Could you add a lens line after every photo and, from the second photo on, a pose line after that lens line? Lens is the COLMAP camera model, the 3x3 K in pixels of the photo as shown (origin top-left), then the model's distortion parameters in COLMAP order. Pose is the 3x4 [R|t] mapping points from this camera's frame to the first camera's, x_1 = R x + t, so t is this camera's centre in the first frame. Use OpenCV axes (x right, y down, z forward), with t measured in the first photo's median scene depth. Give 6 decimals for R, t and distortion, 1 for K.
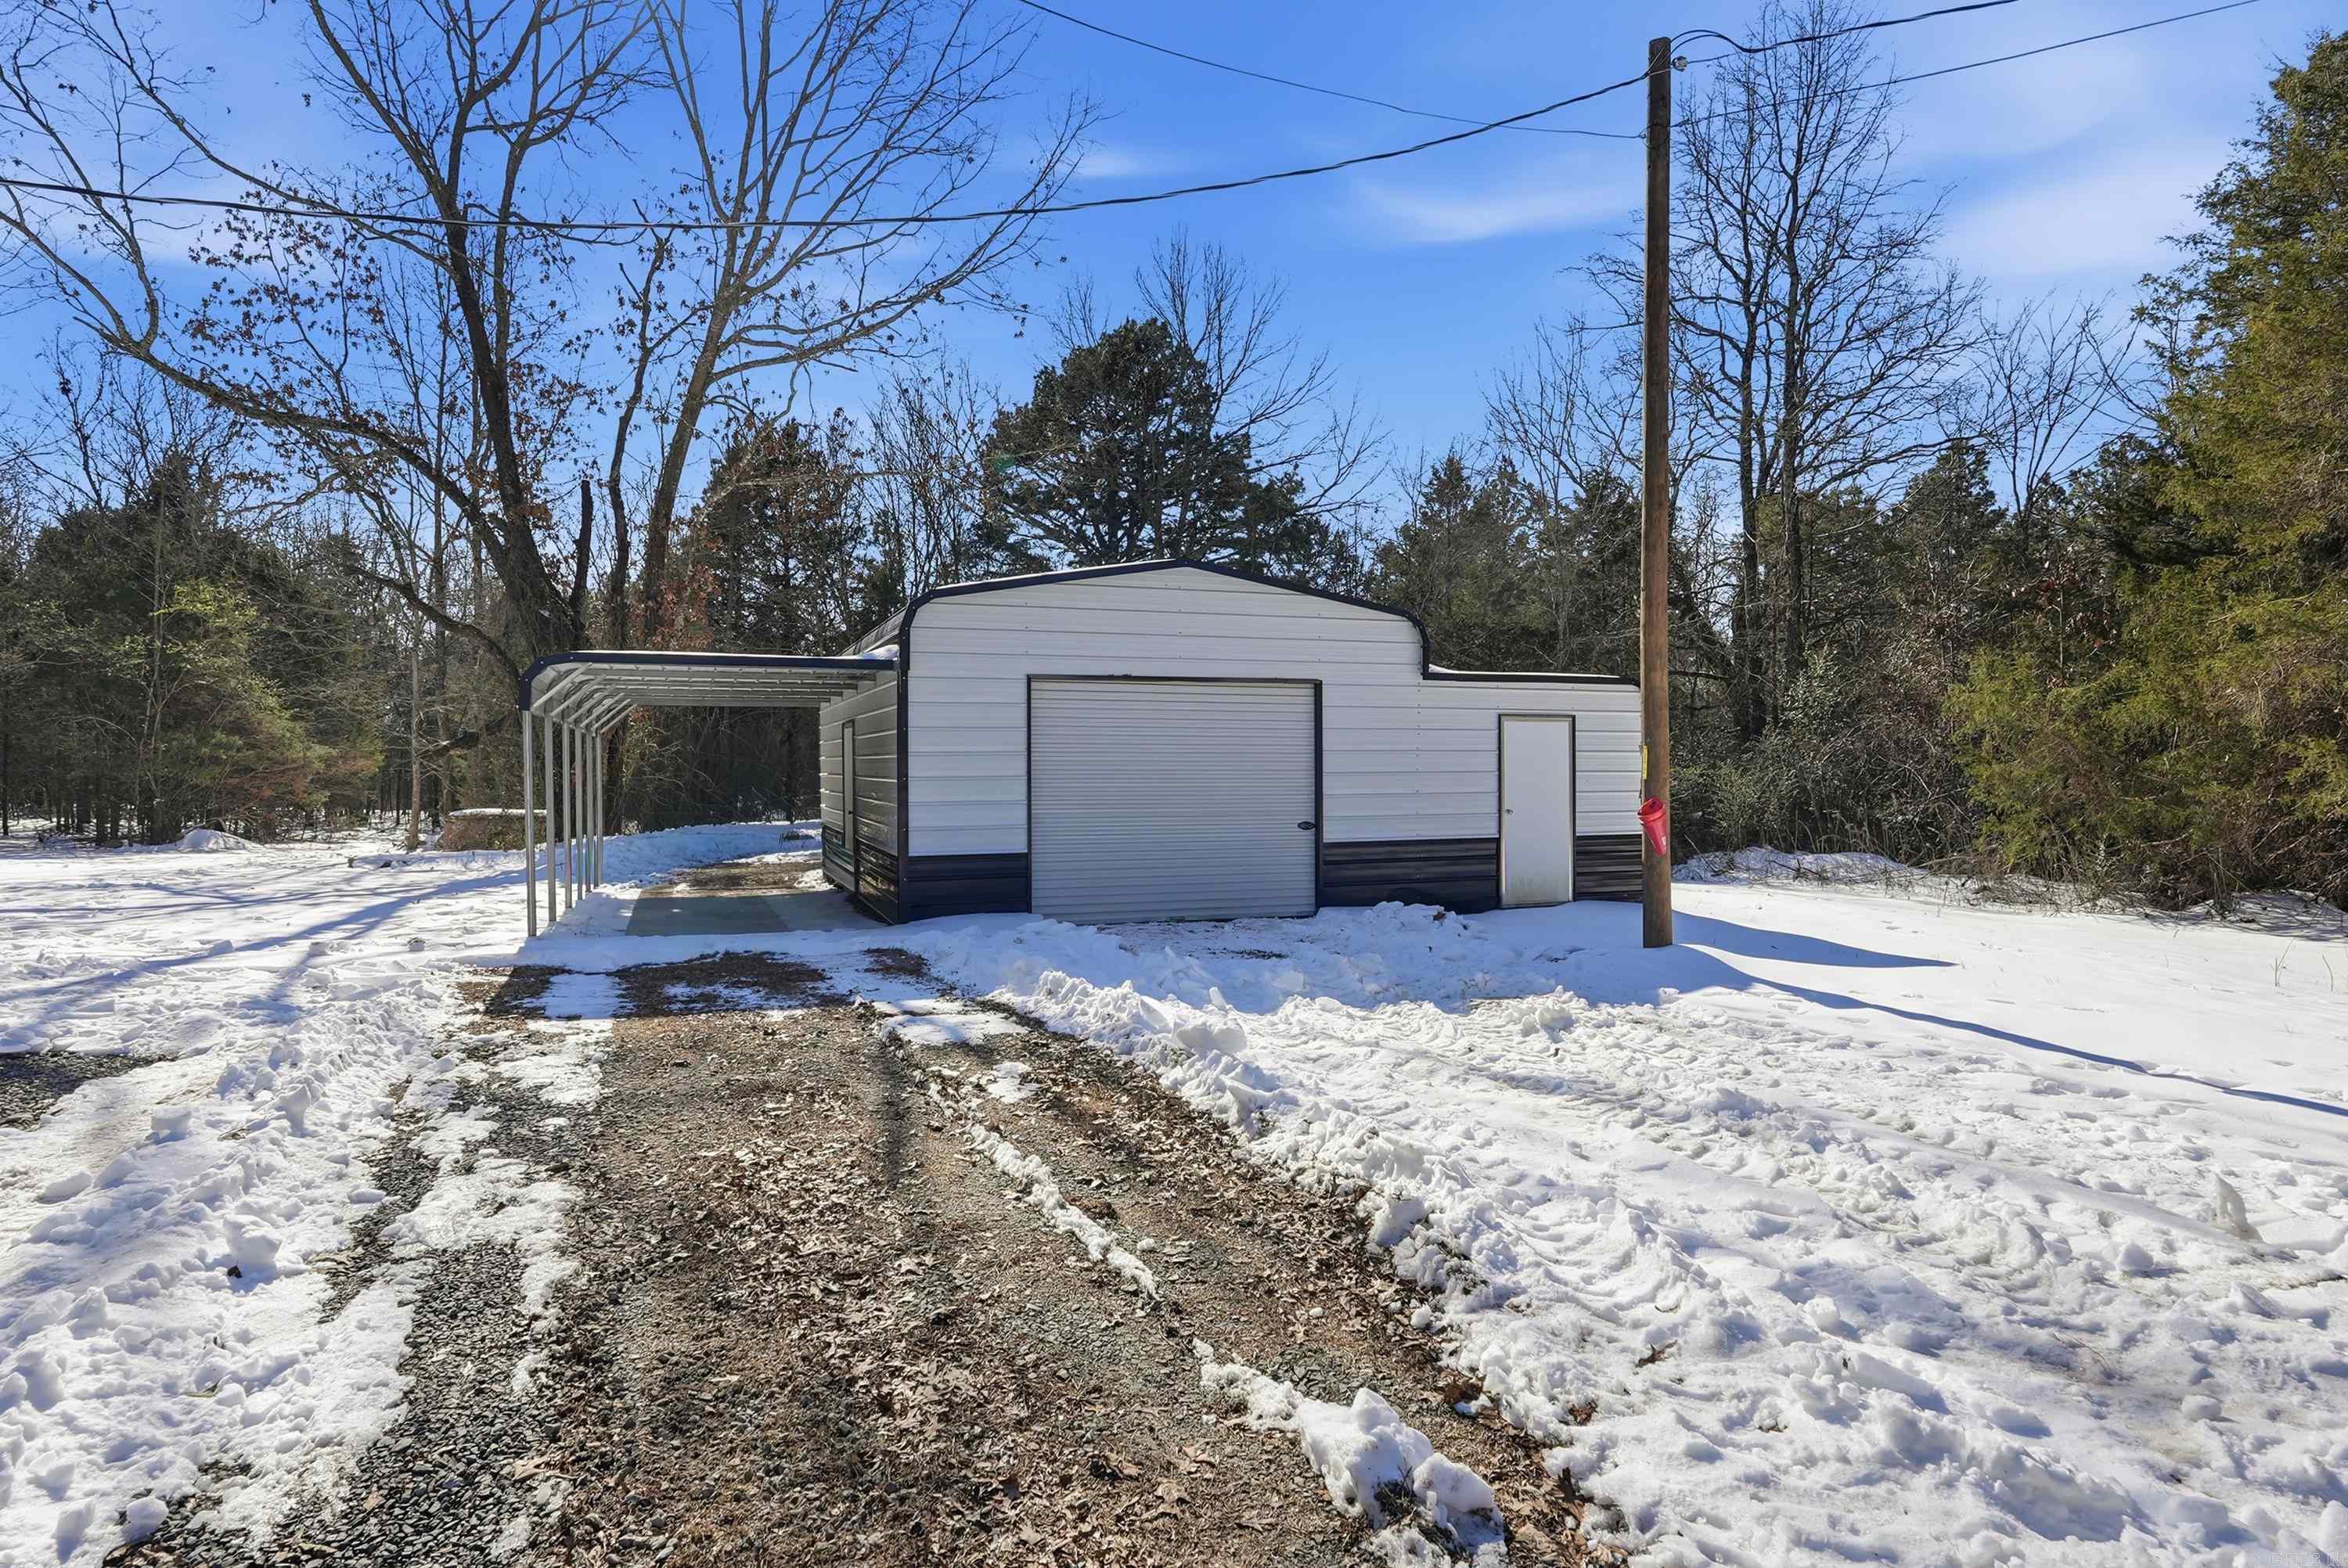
lens RADIAL K [[1265.3, 0, 1170.4], [0, 1265.3, 779.0], [0, 0, 1]] dist [-0.011607, 0.002157]
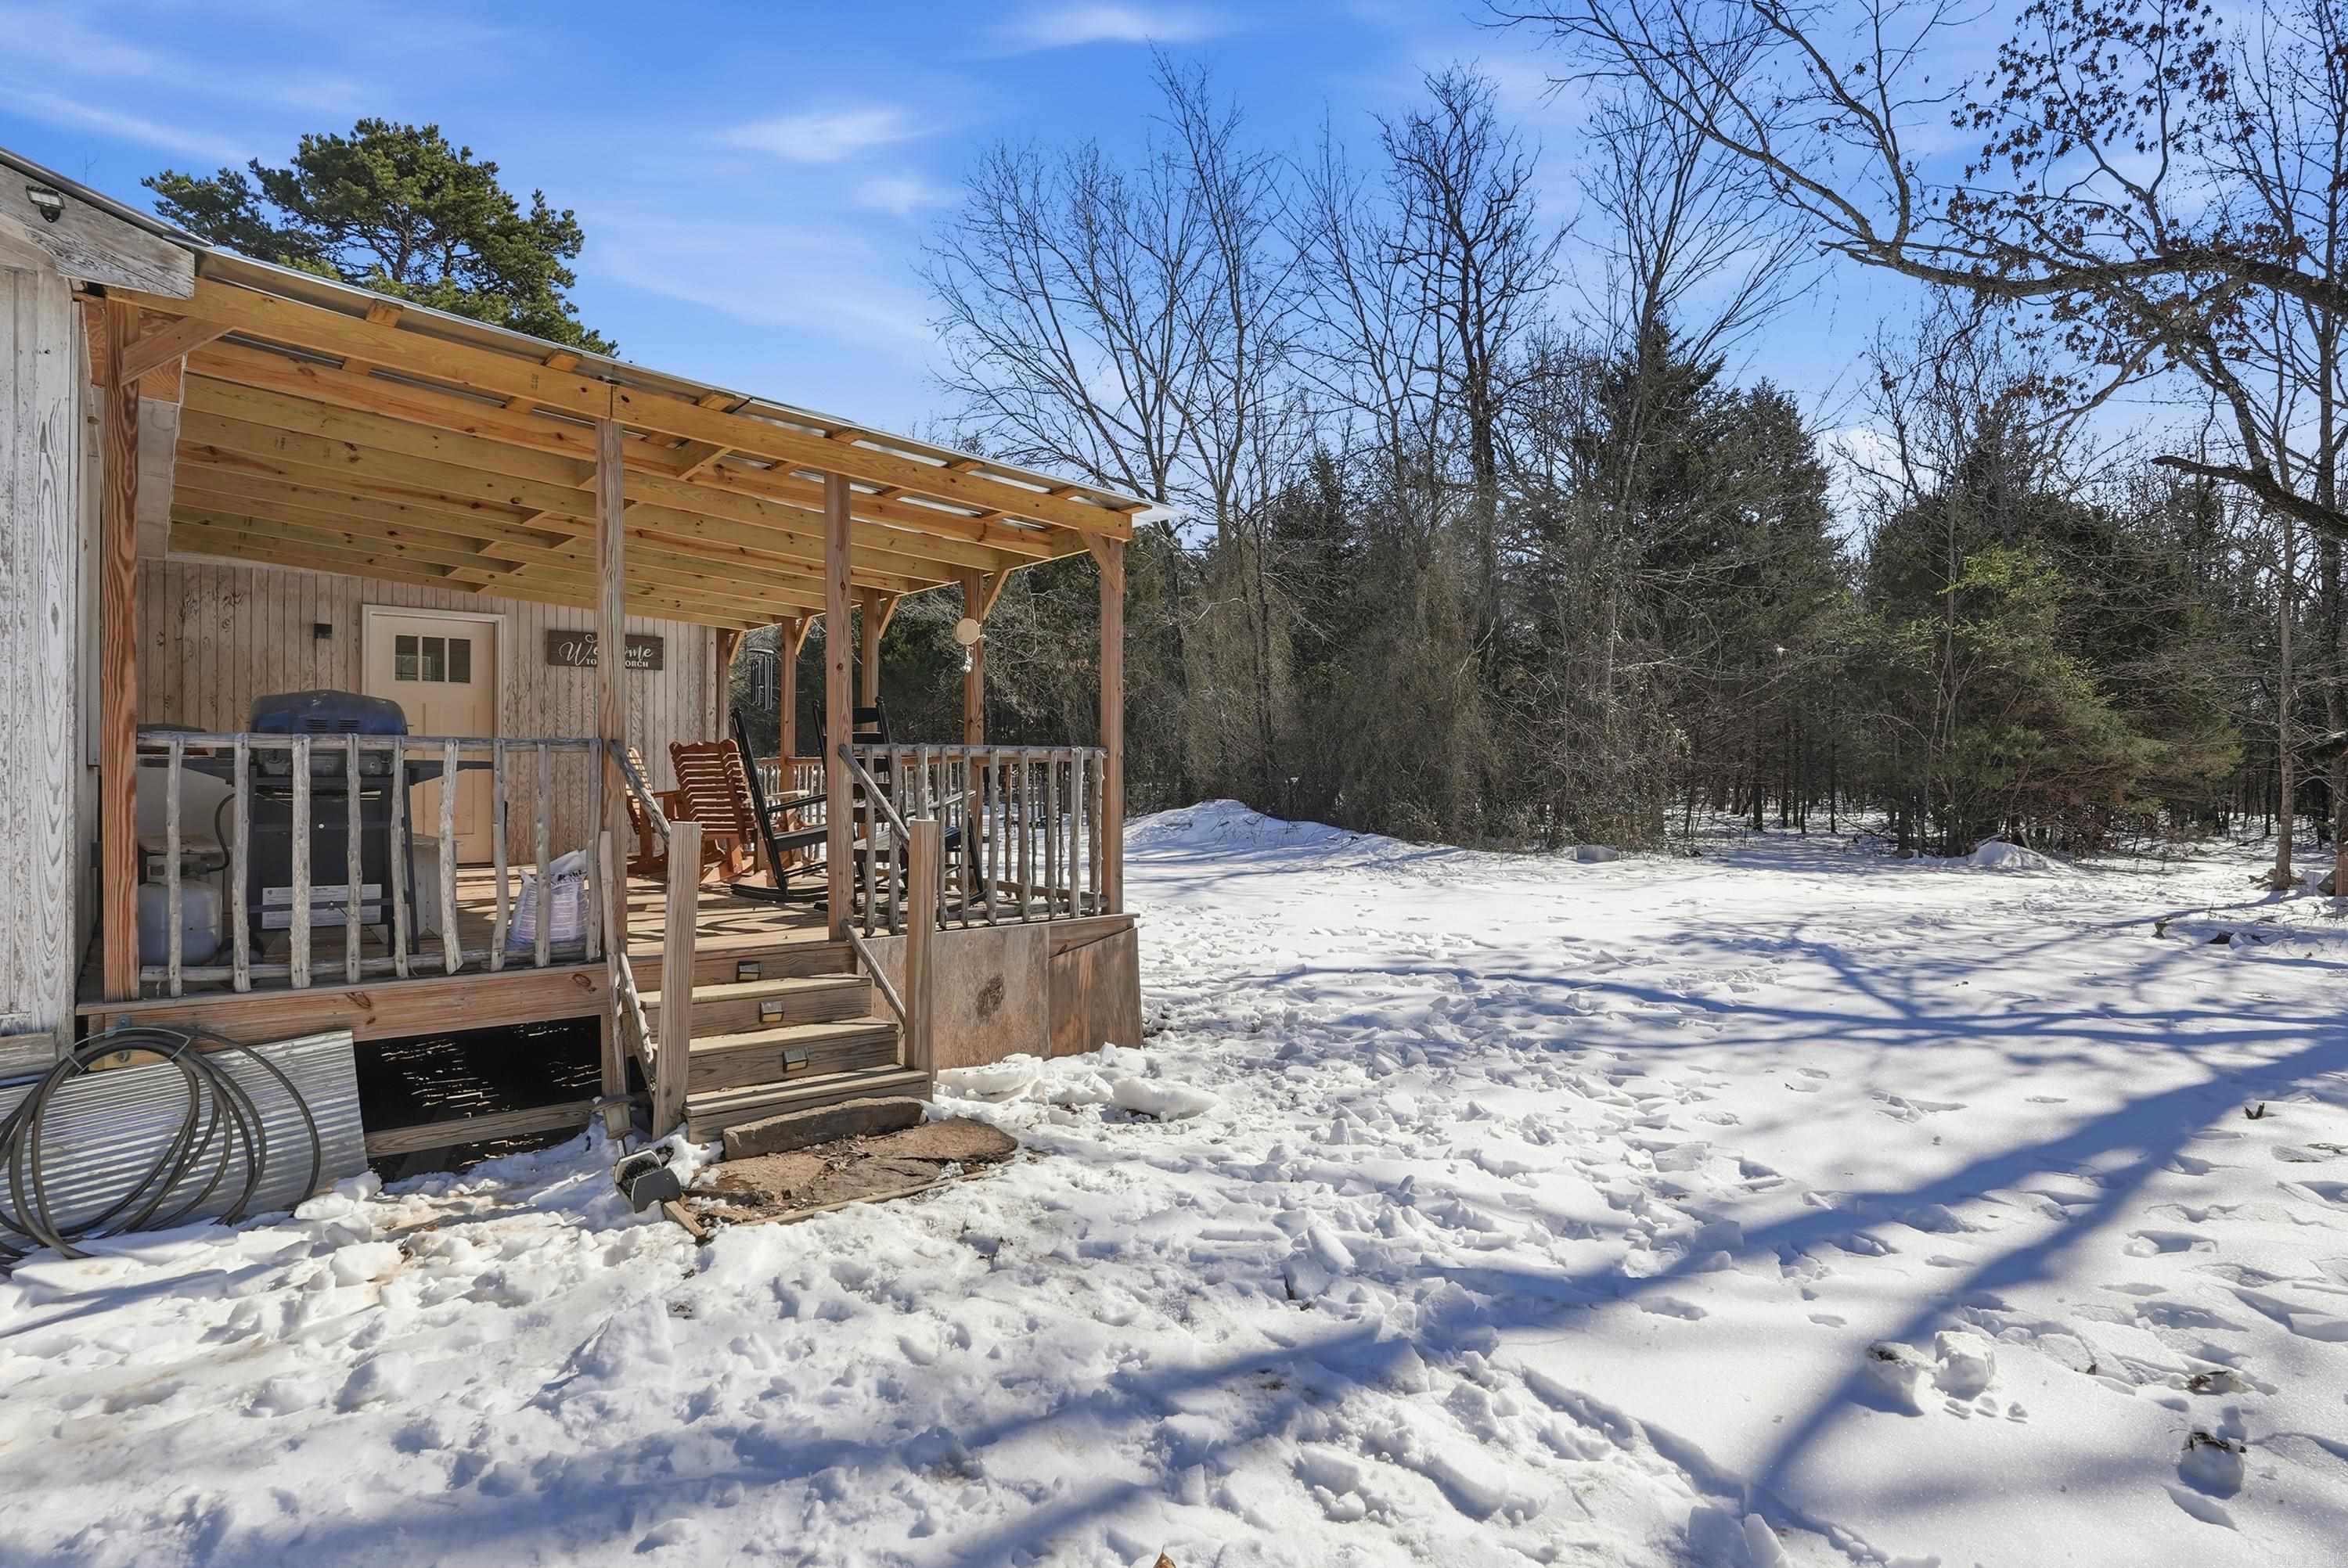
lens RADIAL K [[1265.3, 0, 1172.2], [0, 1265.3, 772.3], [0, 0, 1]] dist [-0.011607, 0.002157]
pose [[0.296069, 0.004180, -0.955157, -0.127537], [-0.002803, 0.999990, 0.003507, -0.008321], [0.955162, 0.001639, 0.296078, 0.222299]]
